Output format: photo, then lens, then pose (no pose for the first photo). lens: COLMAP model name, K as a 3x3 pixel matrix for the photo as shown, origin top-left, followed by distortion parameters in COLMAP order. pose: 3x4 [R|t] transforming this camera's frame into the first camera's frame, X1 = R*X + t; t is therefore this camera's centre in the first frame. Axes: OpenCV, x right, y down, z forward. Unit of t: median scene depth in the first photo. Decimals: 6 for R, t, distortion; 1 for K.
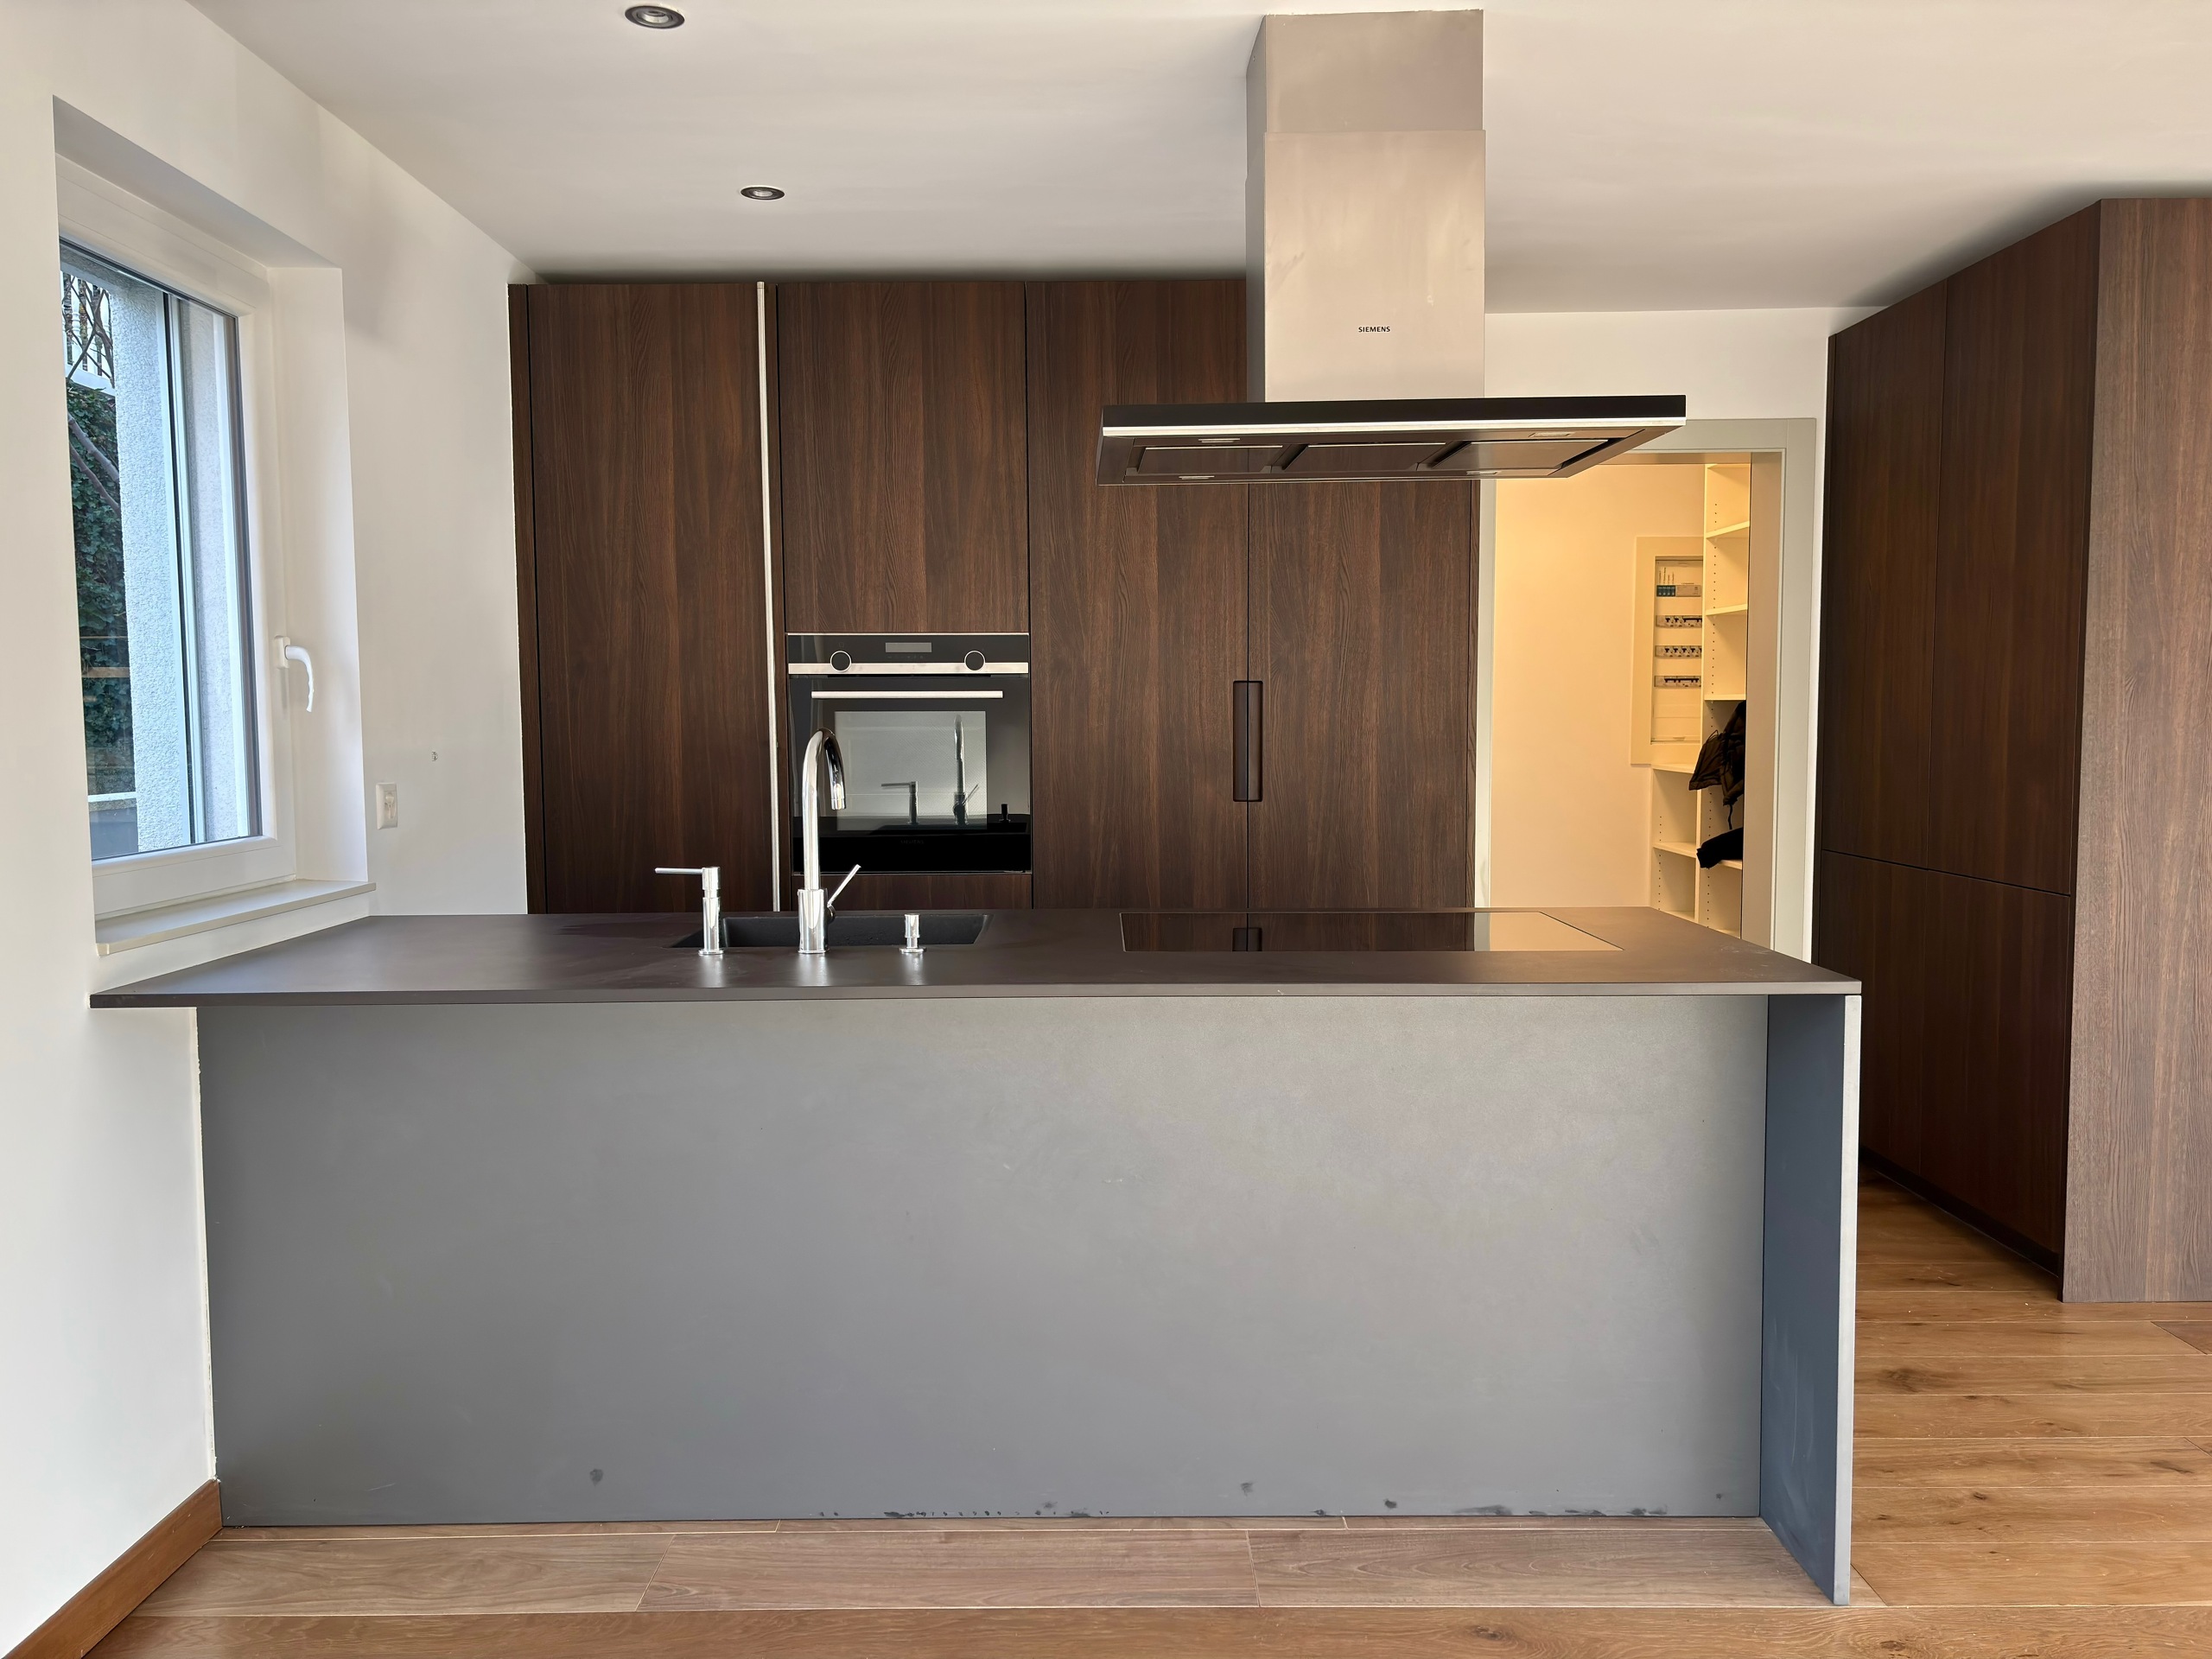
lens RADIAL K [[1666.5, 0, 1104.1], [0, 1666.5, 840.9], [0, 0, 1]] dist [0.066924, -0.069799]
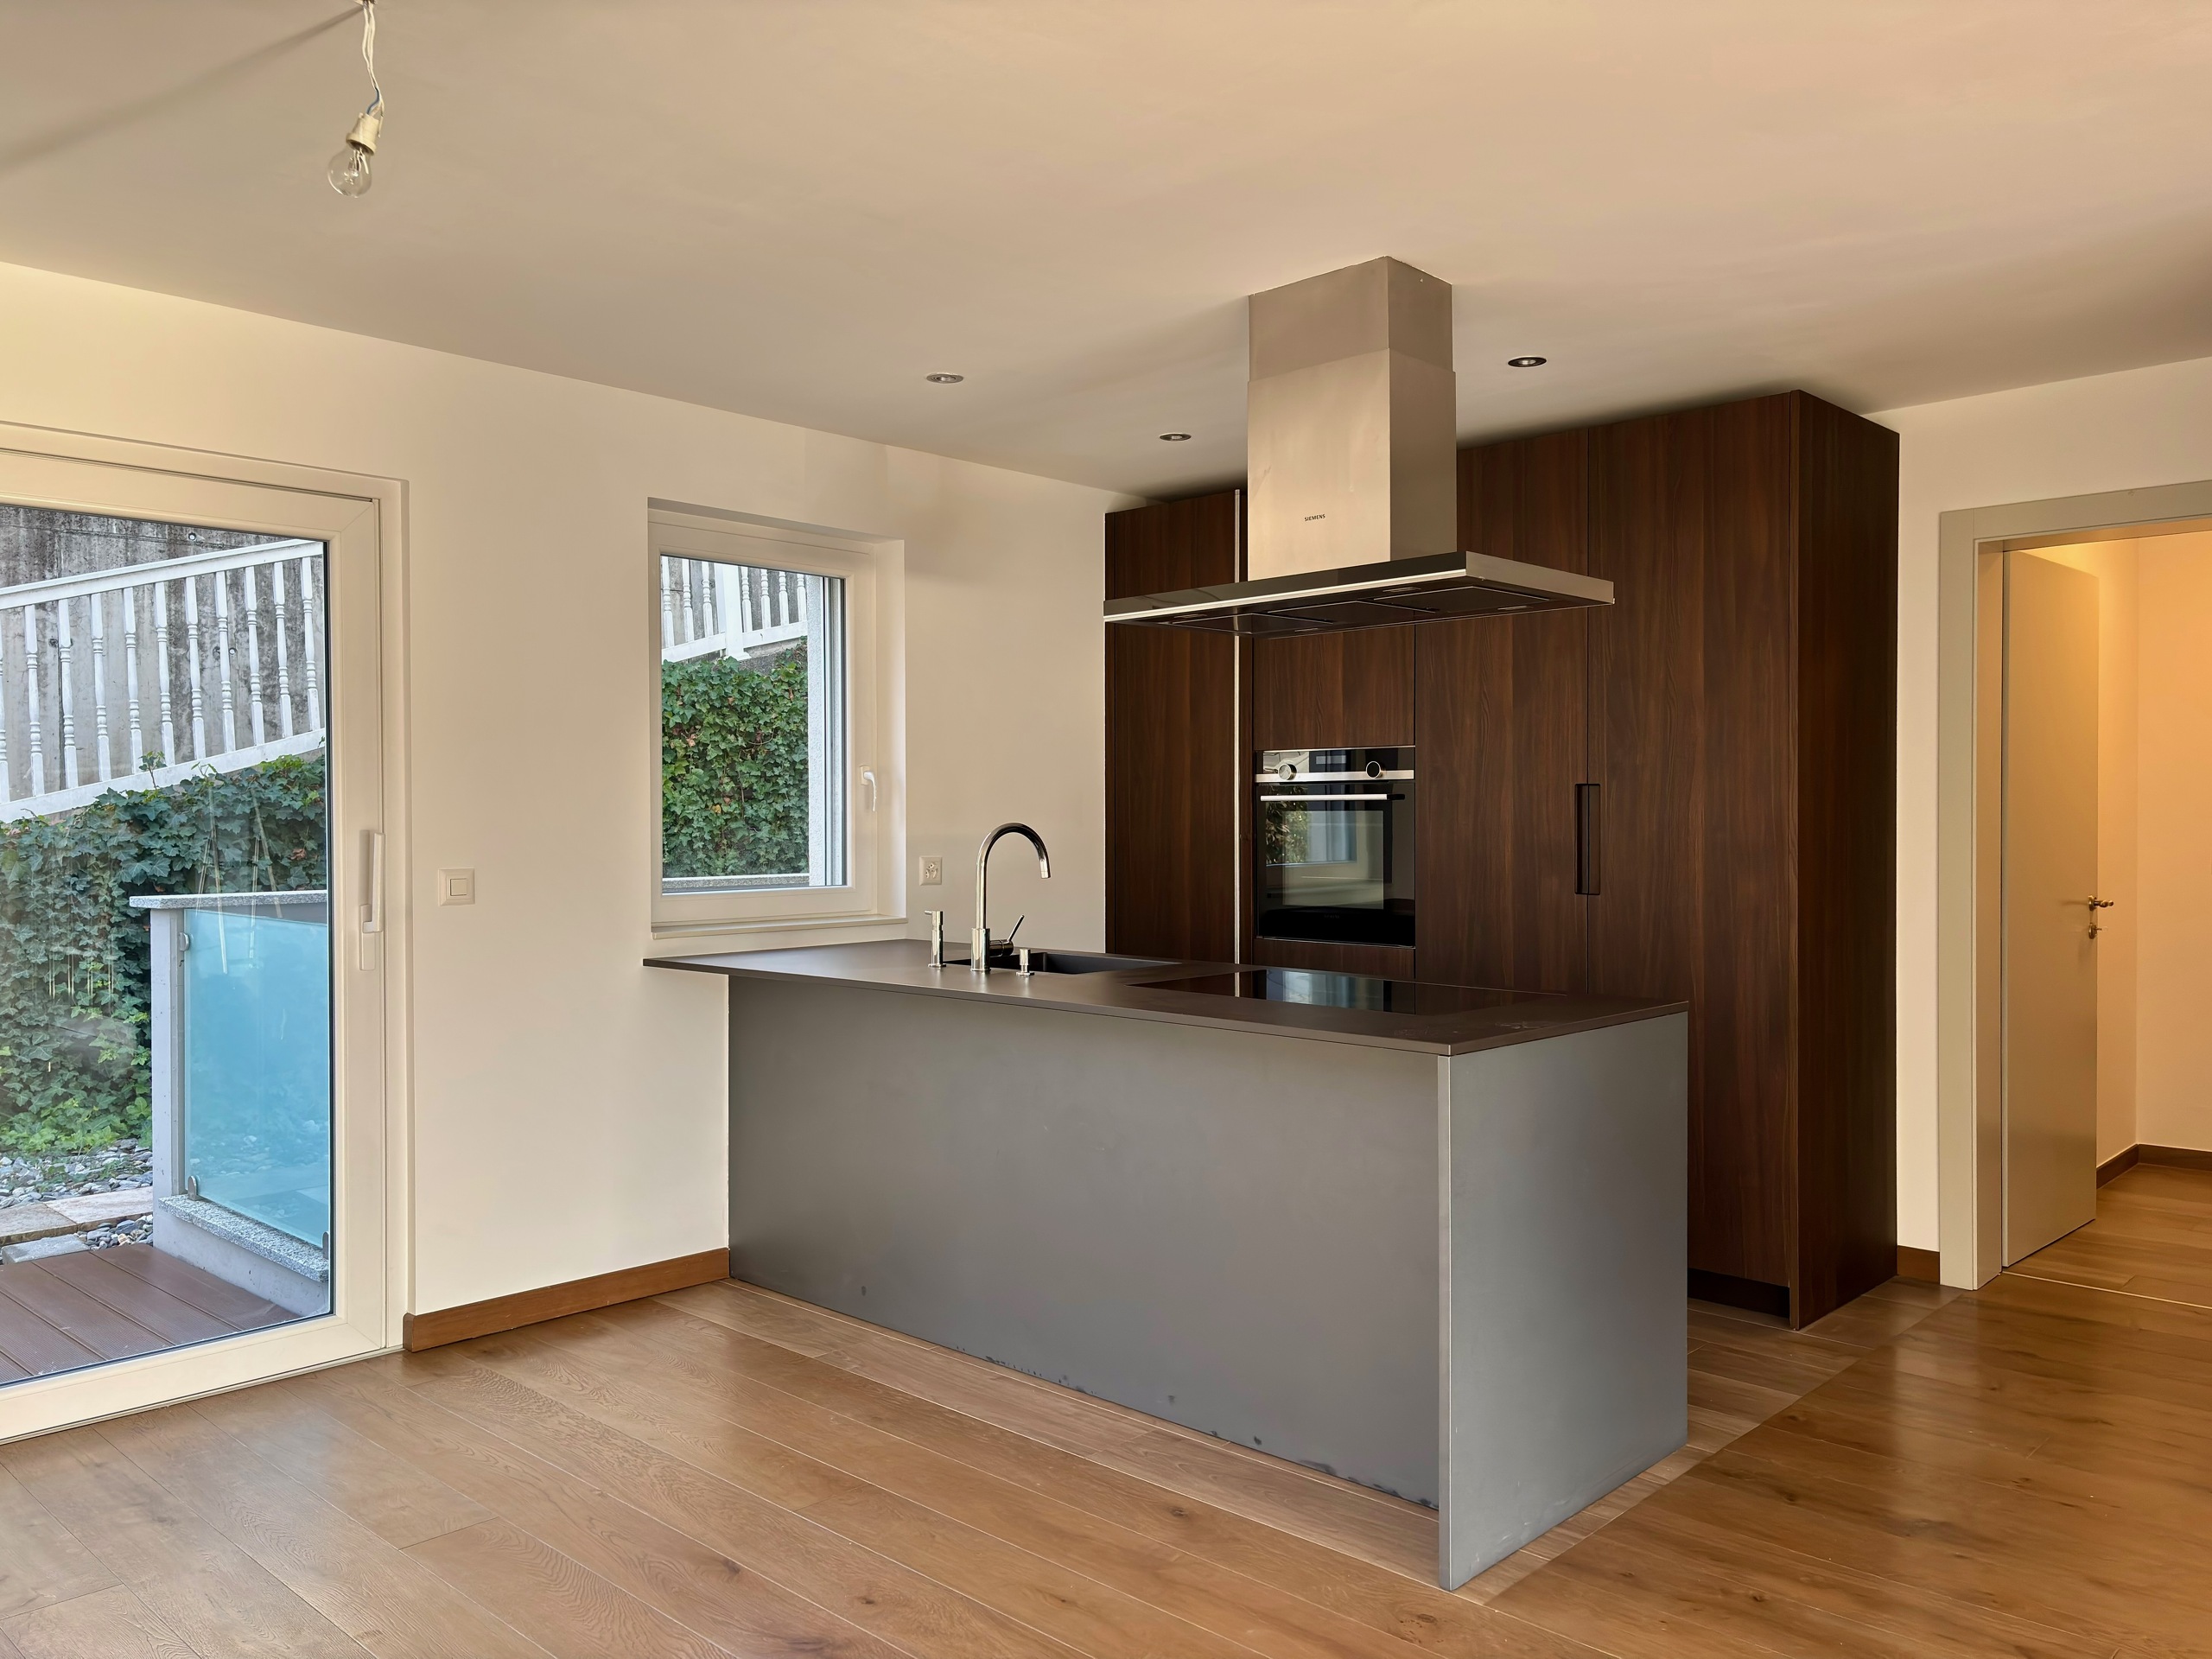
lens RADIAL K [[1676.7, 0, 1095.7], [0, 1676.7, 832.1], [0, 0, 1]] dist [0.037447, -0.026260]
pose [[0.722543, 0.010856, -0.691241, 0.668625], [-0.055871, 0.997523, -0.042735, 0.000839], [0.689065, 0.069498, 0.721359, -0.015936]]
